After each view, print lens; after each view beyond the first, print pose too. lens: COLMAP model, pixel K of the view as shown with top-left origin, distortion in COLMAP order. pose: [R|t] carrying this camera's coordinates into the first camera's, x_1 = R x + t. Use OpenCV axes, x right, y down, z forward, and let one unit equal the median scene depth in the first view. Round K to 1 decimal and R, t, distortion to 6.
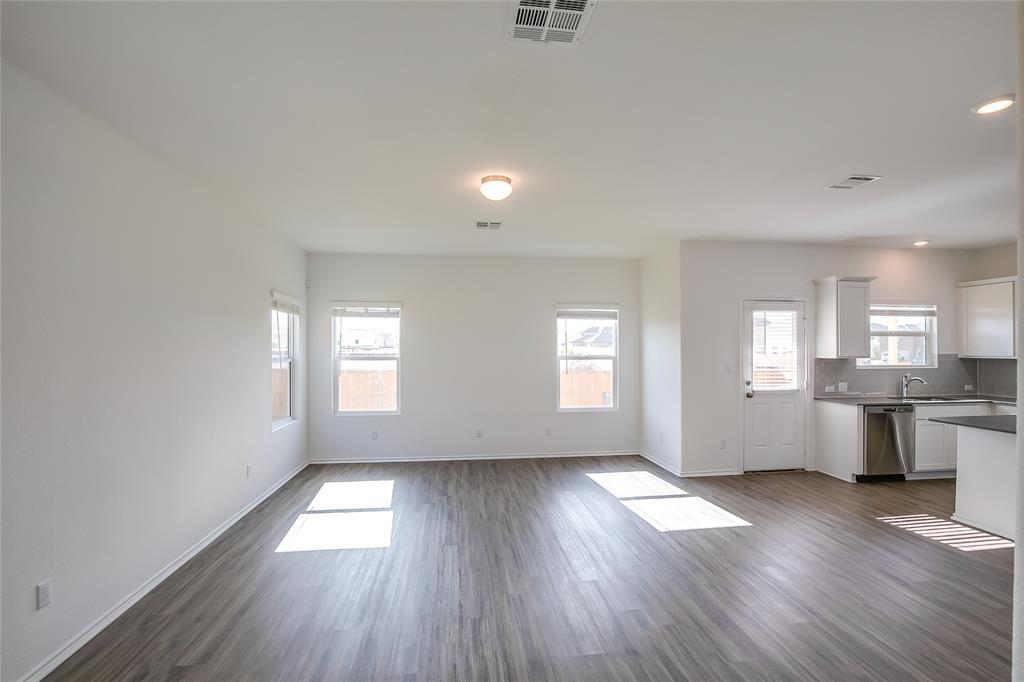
lens RADIAL K [[470.3, 0, 516.2], [0, 470.3, 344.5], [0, 0, 1]] dist [-0.028590, 0.000370]
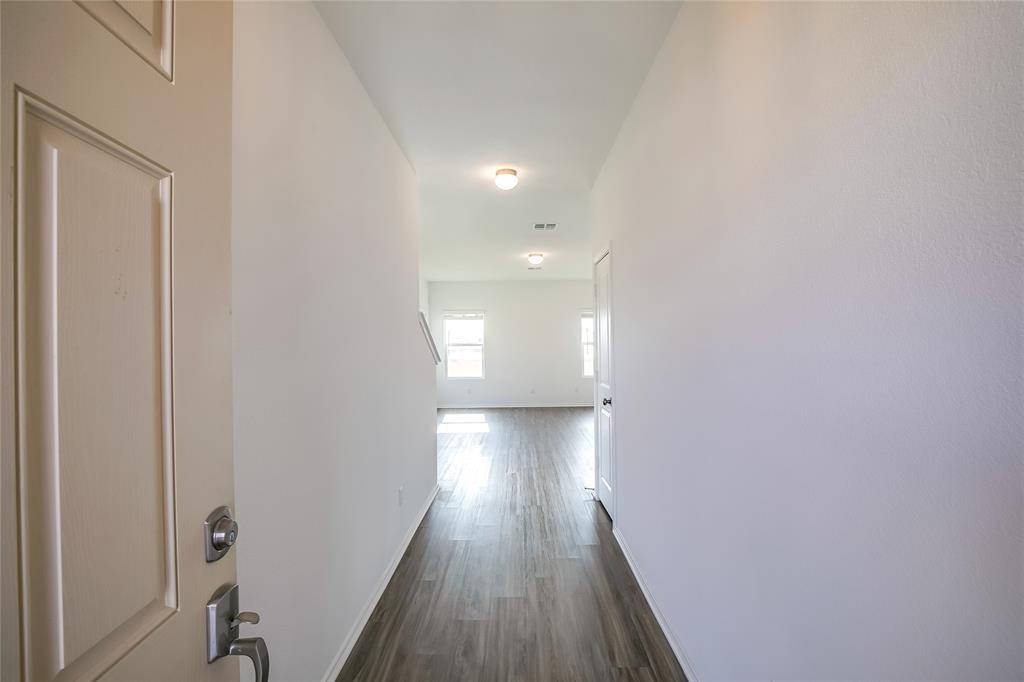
lens RADIAL K [[470.3, 0, 516.2], [0, 470.3, 344.5], [0, 0, 1]] dist [-0.028590, 0.000370]
pose [[0.991599, -0.009840, -0.128977, 0.086003], [0.012224, 0.999769, 0.017704, 0.002111], [0.128773, -0.019132, 0.991490, -0.685052]]
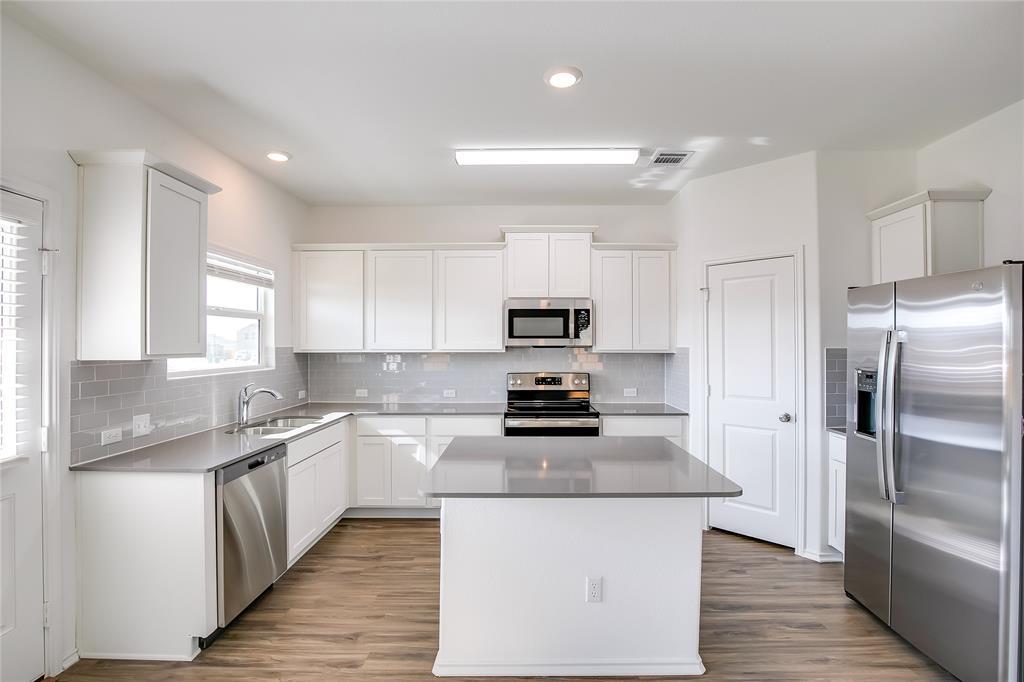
lens RADIAL K [[474.8, 0, 514.3], [0, 474.8, 337.6], [0, 0, 1]] dist [-0.018168, 0.000138]
pose [[0.138266, 0.011789, 0.990325, 0.321635], [-0.005892, 0.999921, -0.011080, 0.012871], [-0.990378, -0.004303, 0.138324, 0.599325]]
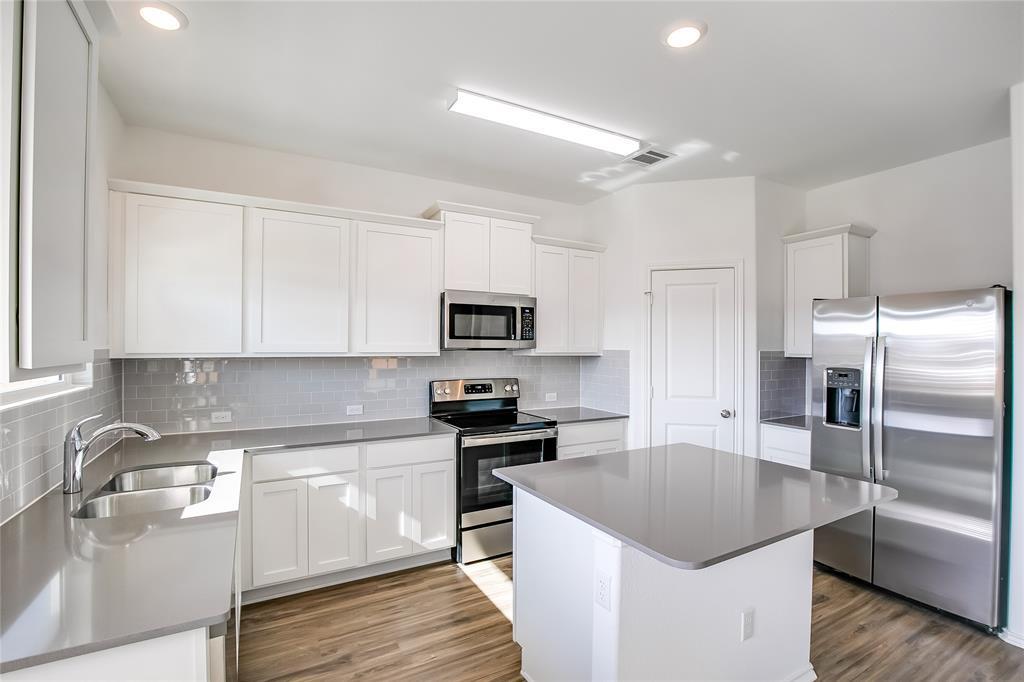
lens RADIAL K [[470.3, 0, 516.2], [0, 470.3, 344.5], [0, 0, 1]] dist [-0.028590, 0.000370]
pose [[-0.371473, -0.000313, 0.928444, 0.460829], [-0.011260, 0.999928, -0.004168, 0.014607], [-0.928376, -0.012003, -0.371449, 0.849994]]
